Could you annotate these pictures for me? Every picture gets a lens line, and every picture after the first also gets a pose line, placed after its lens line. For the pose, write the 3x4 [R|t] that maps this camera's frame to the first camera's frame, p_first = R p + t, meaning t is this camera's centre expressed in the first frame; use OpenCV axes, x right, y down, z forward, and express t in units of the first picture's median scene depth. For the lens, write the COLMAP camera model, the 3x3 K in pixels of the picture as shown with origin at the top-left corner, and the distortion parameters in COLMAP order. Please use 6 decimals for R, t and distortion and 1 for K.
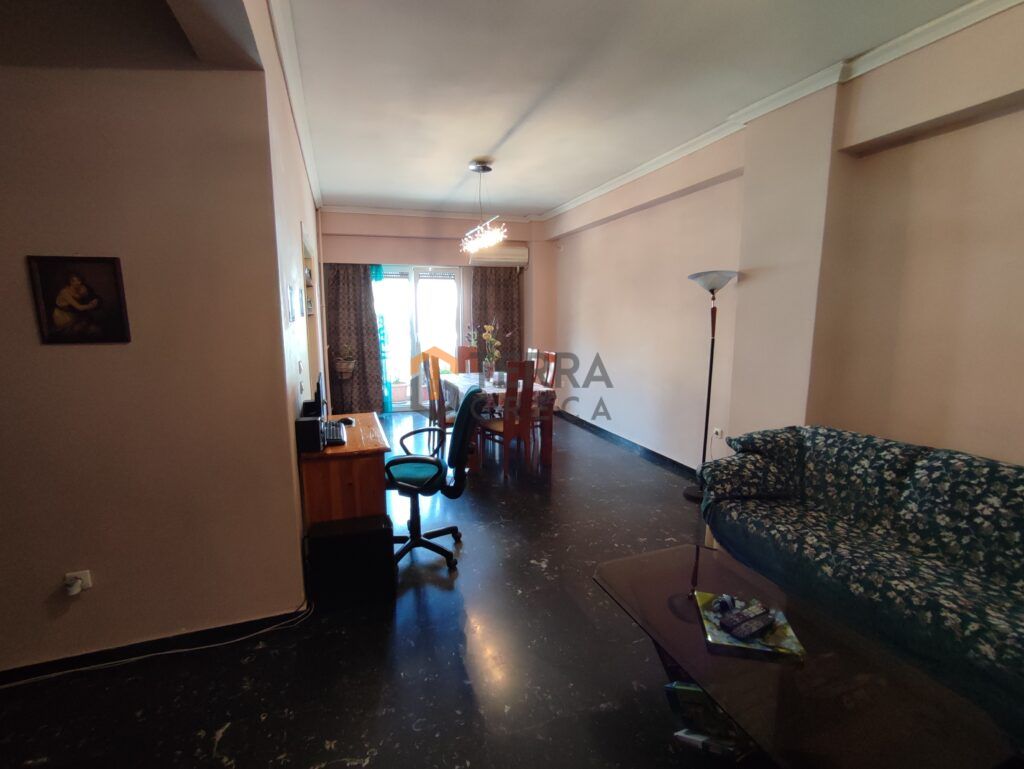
lens RADIAL K [[453.7, 0, 509.1], [0, 453.7, 384.2], [0, 0, 1]] dist [-0.019634, 0.011270]
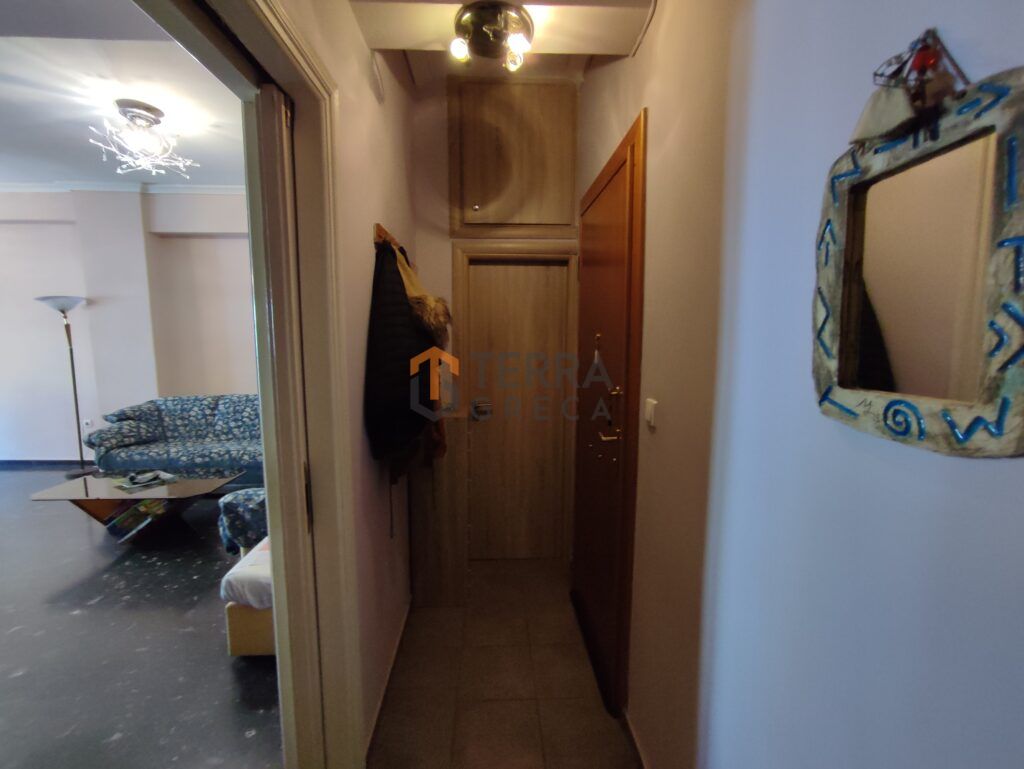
lens RADIAL K [[453.7, 0, 509.1], [0, 453.7, 384.2], [0, 0, 1]] dist [-0.019634, 0.011270]
pose [[0.307745, -0.107146, 0.945417, -0.533339], [0.142064, 0.987675, 0.065691, 0.128429], [-0.940803, 0.114093, 0.319173, -0.784723]]
